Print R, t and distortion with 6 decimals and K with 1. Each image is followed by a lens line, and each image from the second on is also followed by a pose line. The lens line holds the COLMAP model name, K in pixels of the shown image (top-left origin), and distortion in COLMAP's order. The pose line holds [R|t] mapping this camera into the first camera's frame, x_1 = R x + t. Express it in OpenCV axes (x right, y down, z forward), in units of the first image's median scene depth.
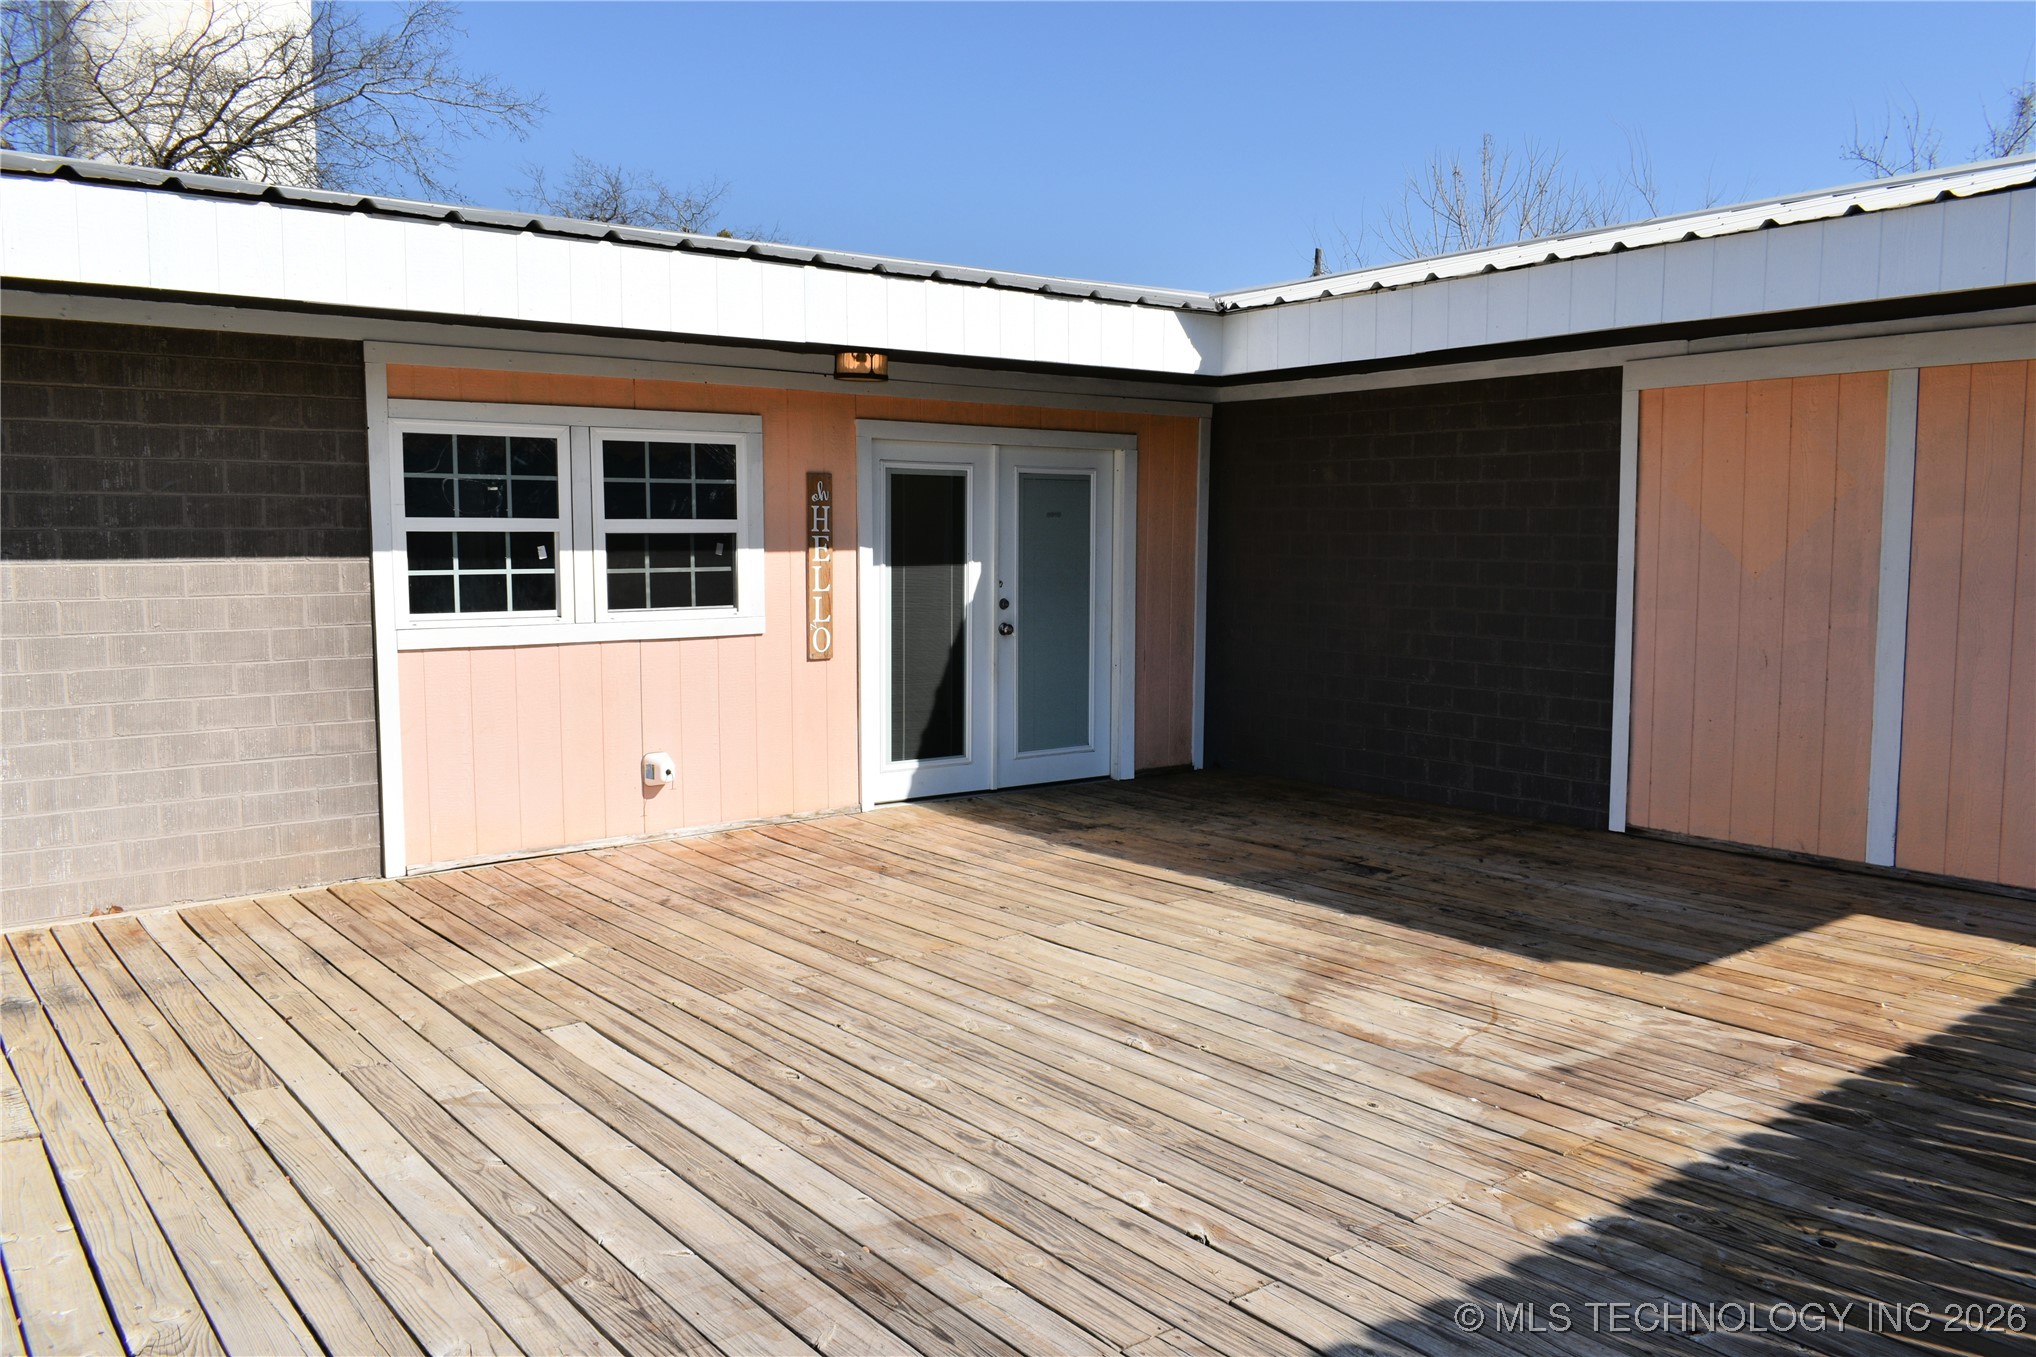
lens RADIAL K [[1560.5, 0, 1018.2], [0, 1560.5, 679.2], [0, 0, 1]] dist [-0.021496, 0.012493]
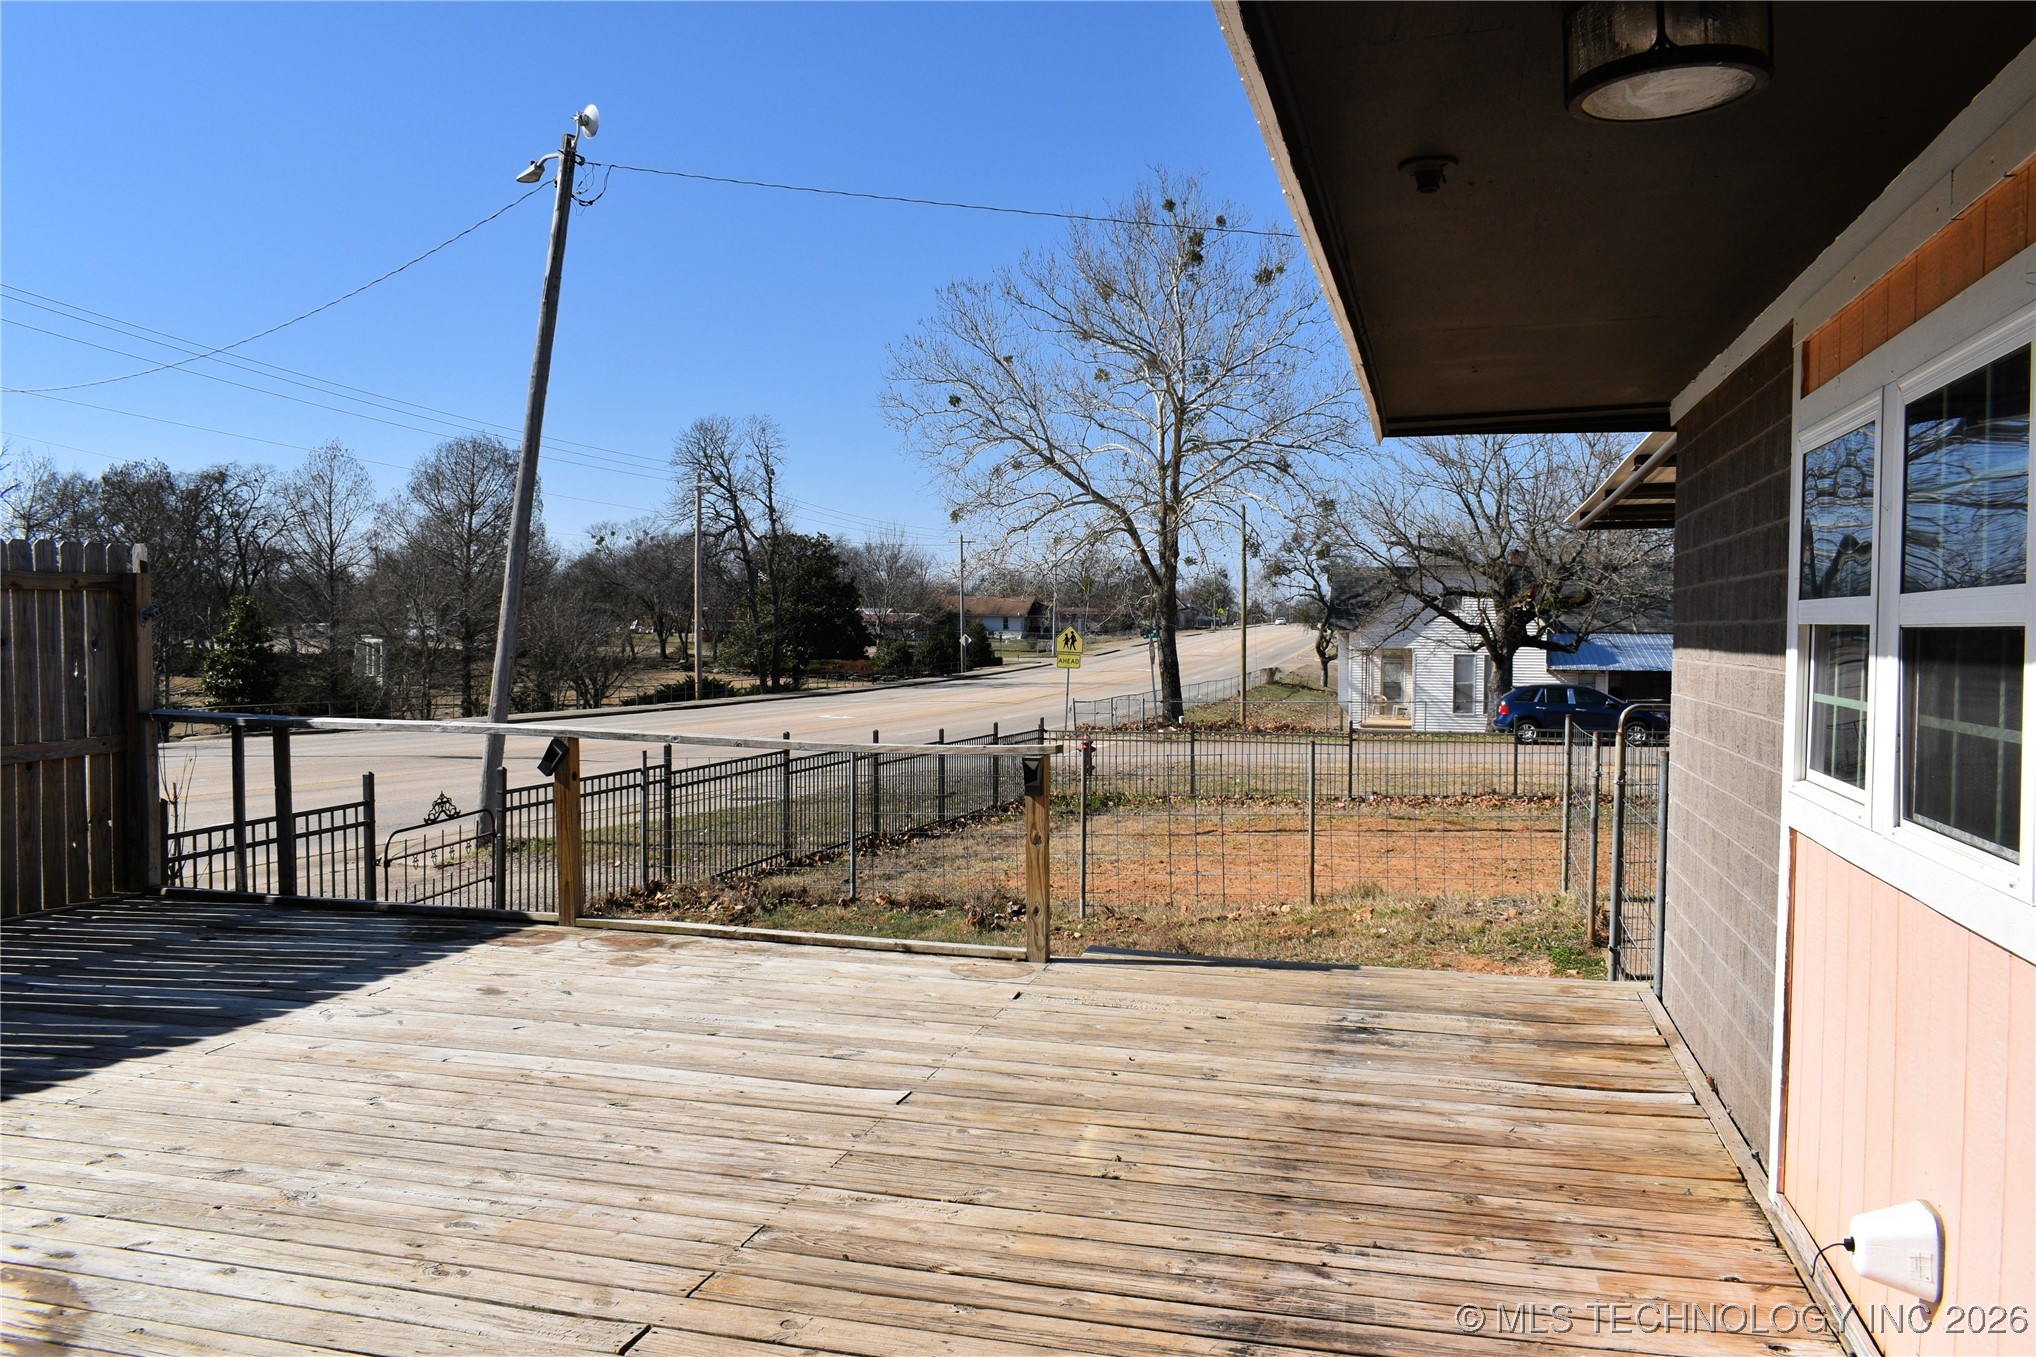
lens RADIAL K [[1563.7, 0, 1010.0], [0, 1563.7, 678.4], [0, 0, 1]] dist [-0.014920, 0.006533]
pose [[-0.803482, 0.015057, -0.595138, 0.175021], [-0.060406, 0.992459, 0.106663, -0.111214], [0.592256, 0.121651, -0.796514, 1.207354]]
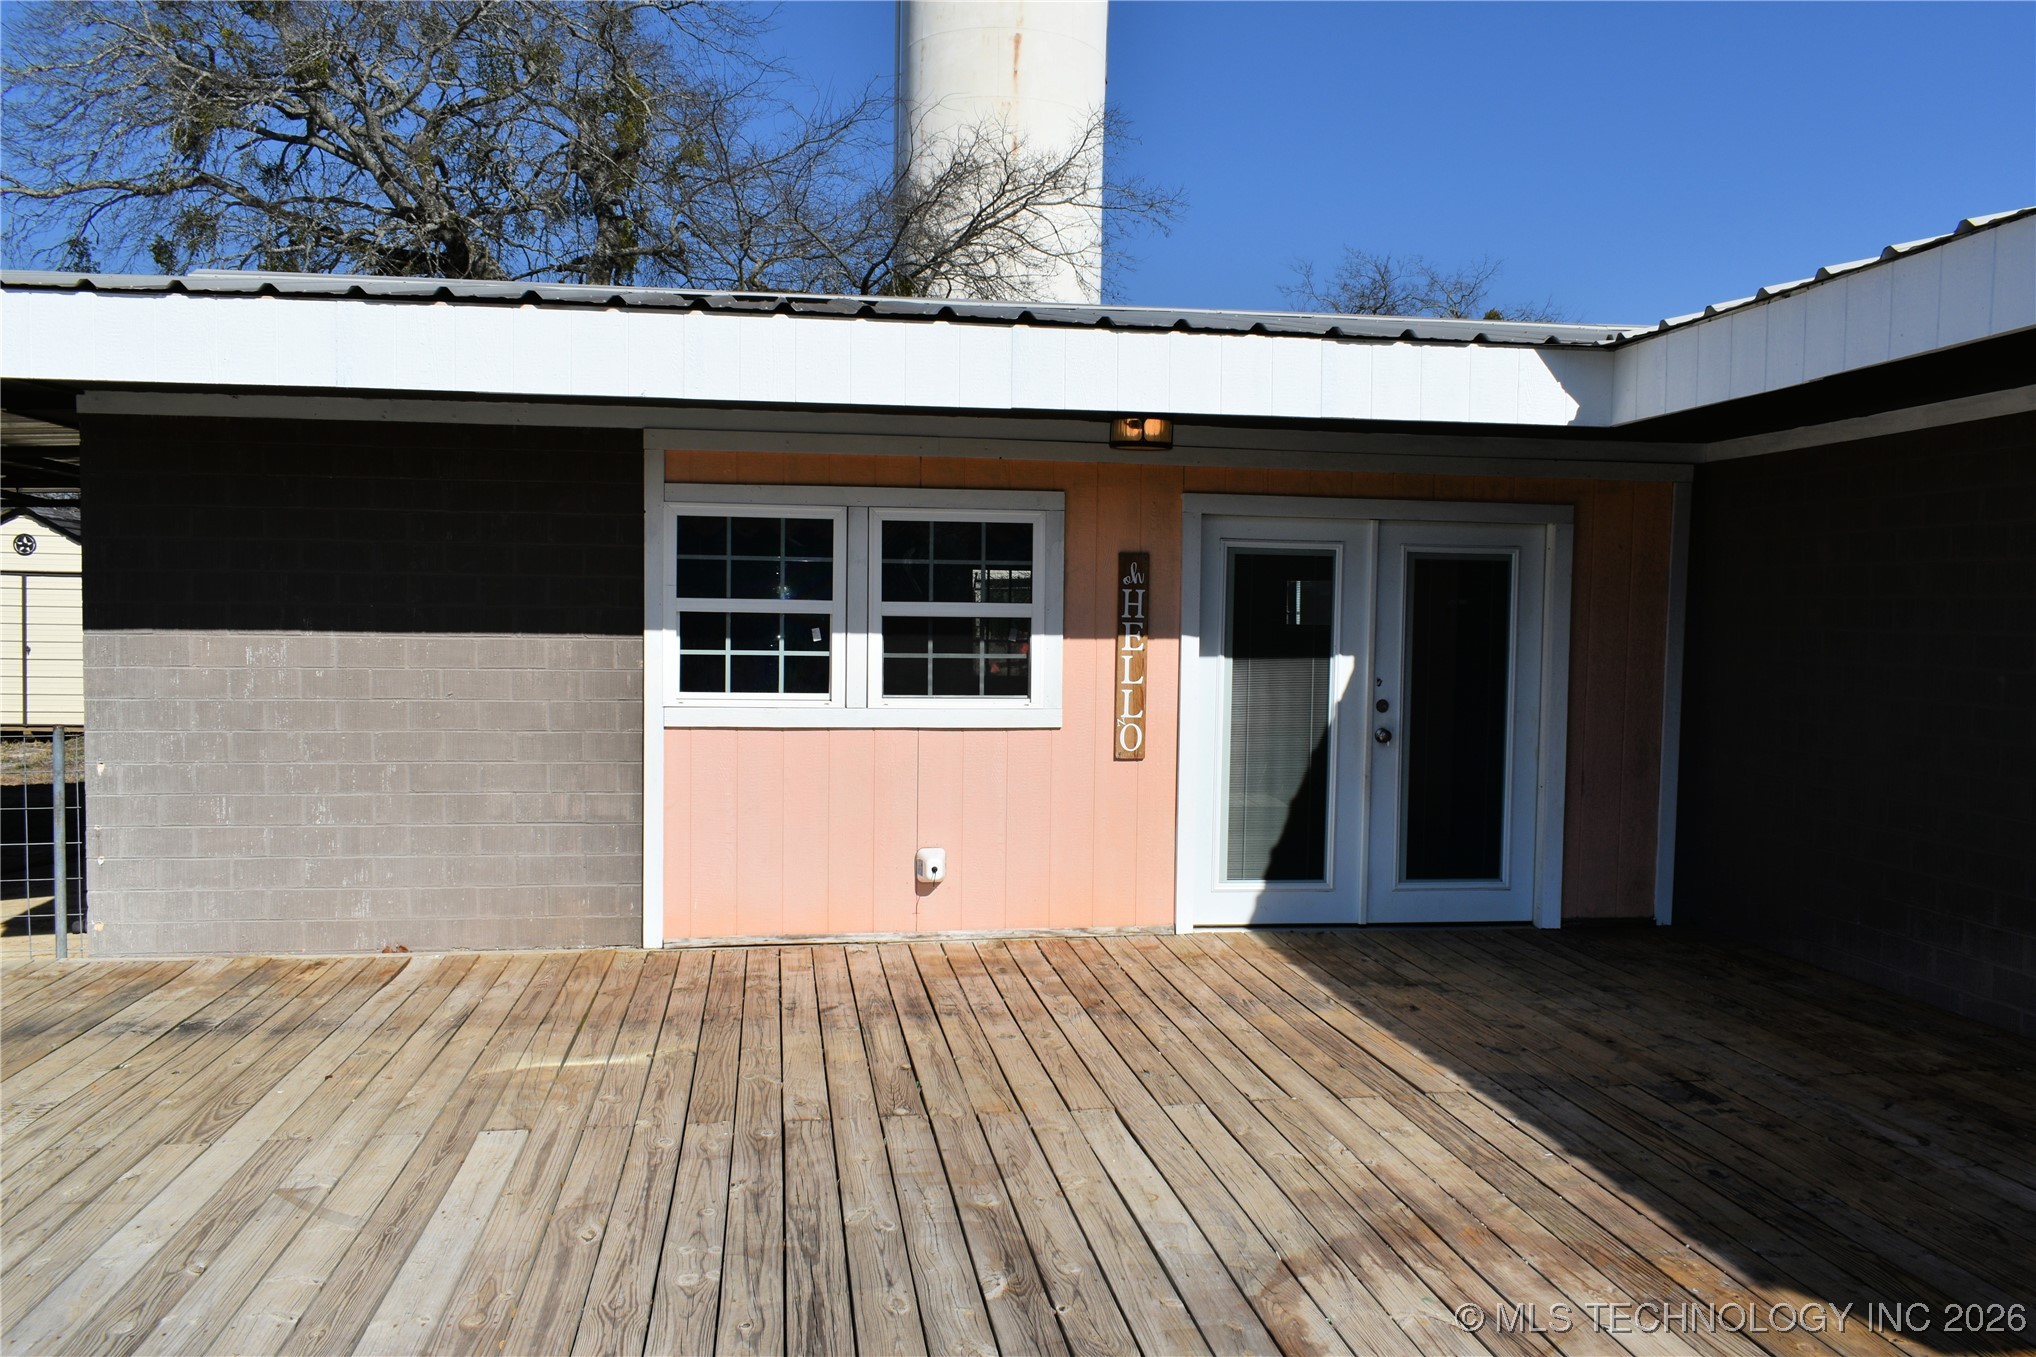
lens RADIAL K [[1560.5, 0, 1018.2], [0, 1560.5, 679.2], [0, 0, 1]] dist [-0.021496, 0.012493]
pose [[0.871907, 0.032299, -0.488604, 0.286627], [-0.059067, 0.997474, -0.039466, -0.021695], [0.486095, 0.063271, 0.871612, 0.202477]]
